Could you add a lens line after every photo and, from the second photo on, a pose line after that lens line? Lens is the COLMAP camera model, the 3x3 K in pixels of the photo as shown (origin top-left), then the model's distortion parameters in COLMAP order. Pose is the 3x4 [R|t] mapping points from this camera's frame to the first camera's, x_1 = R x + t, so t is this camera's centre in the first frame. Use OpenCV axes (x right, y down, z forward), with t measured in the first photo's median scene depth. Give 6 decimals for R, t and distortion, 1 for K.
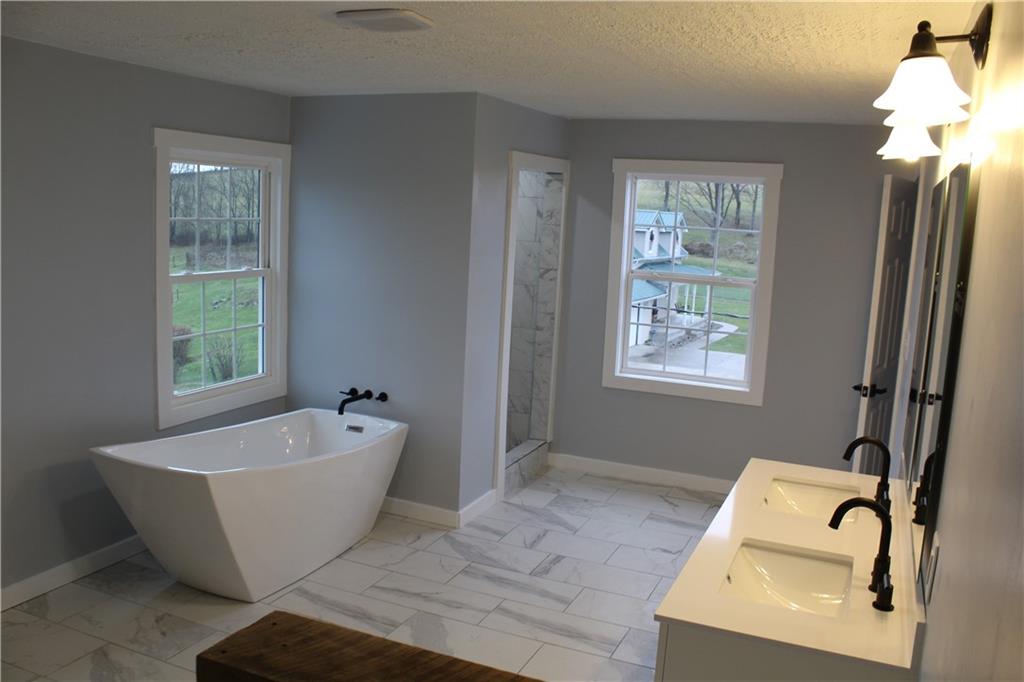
lens RADIAL K [[852.8, 0, 511.7], [0, 852.8, 340.3], [0, 0, 1]] dist [-0.127111, 0.006136]
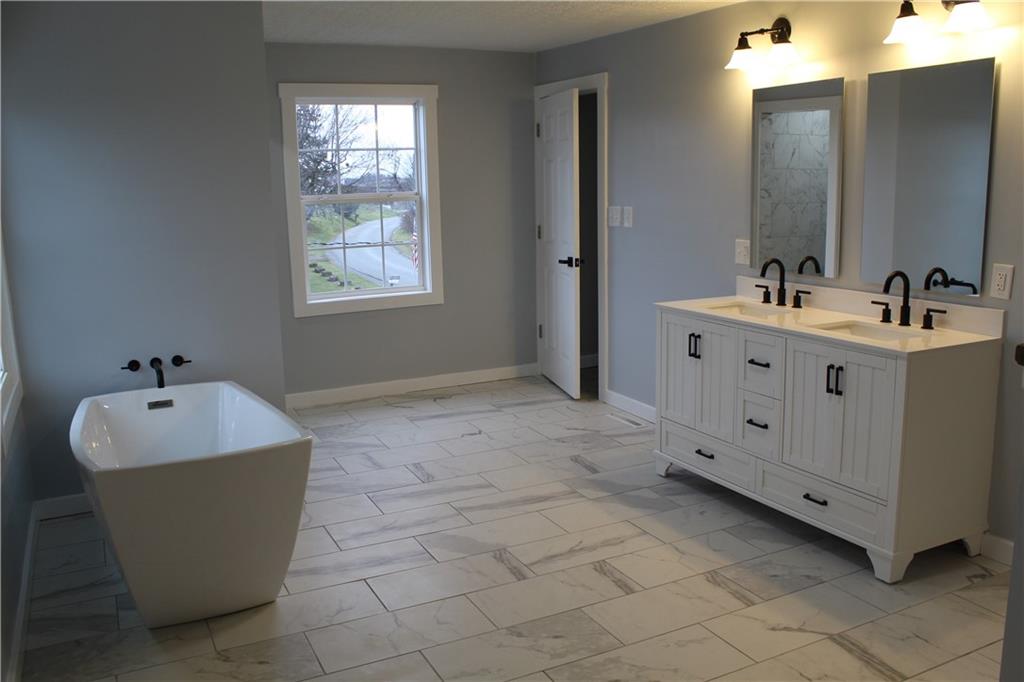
lens RADIAL K [[852.8, 0, 508.6], [0, 852.8, 342.0], [0, 0, 1]] dist [-0.127111, 0.006136]
pose [[0.655690, -0.207873, 0.725851, -0.517776], [0.167207, 0.977461, 0.128885, -0.003574], [-0.736283, 0.036859, 0.675669, 0.186667]]
